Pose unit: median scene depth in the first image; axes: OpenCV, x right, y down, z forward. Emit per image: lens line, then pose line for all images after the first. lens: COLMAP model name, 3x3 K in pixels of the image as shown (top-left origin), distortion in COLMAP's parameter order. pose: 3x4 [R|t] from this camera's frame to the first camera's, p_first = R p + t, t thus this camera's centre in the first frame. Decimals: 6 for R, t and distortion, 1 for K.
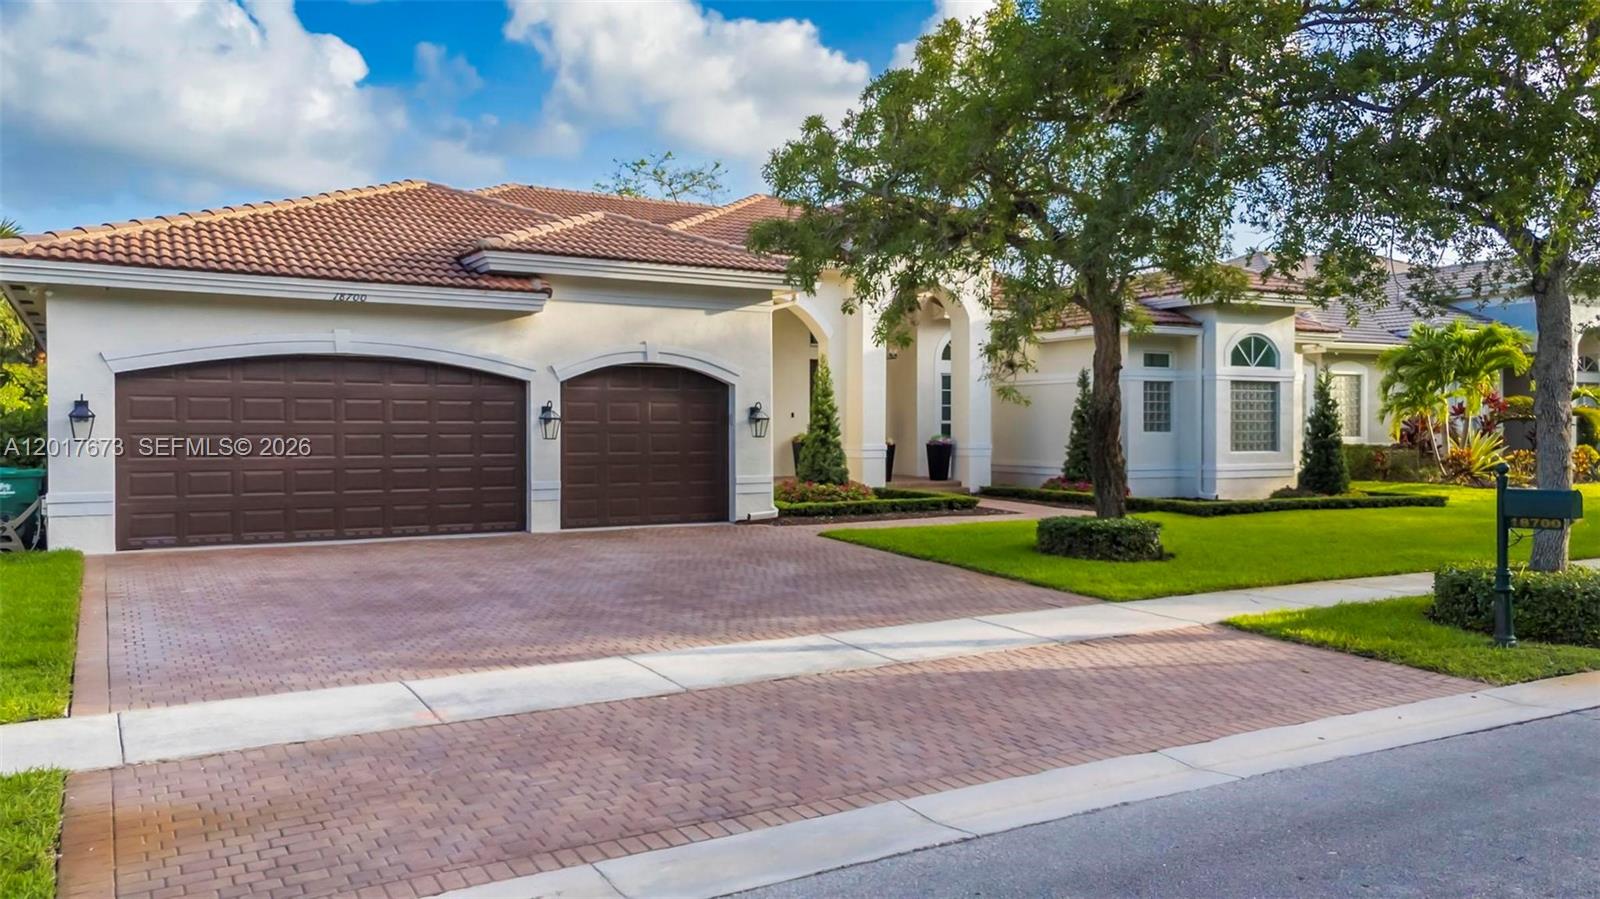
lens RADIAL K [[1190.4, 0, 800.0], [0, 1190.4, 449.5], [0, 0, 1]] dist [0.065625, -0.006117]
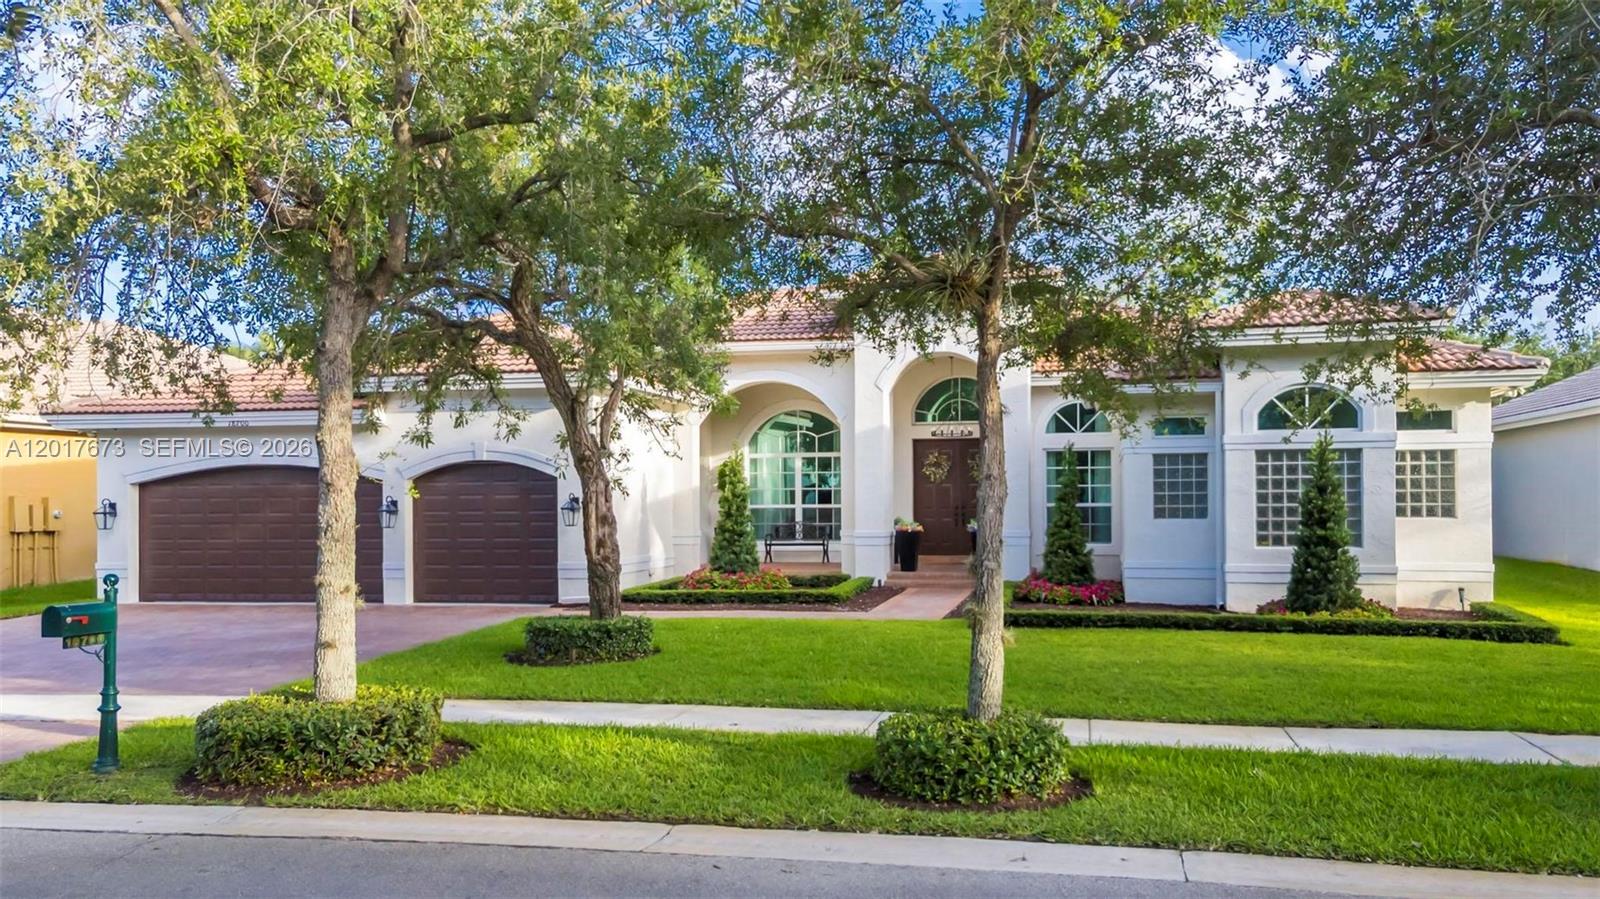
lens RADIAL K [[1190.4, 0, 800.0], [0, 1190.4, 449.5], [0, 0, 1]] dist [0.065625, -0.006117]
pose [[0.743370, -0.034101, -0.668010, 0.777393], [-0.005262, 0.998370, -0.056822, -0.017352], [0.668859, 0.045755, 0.741980, 0.316053]]
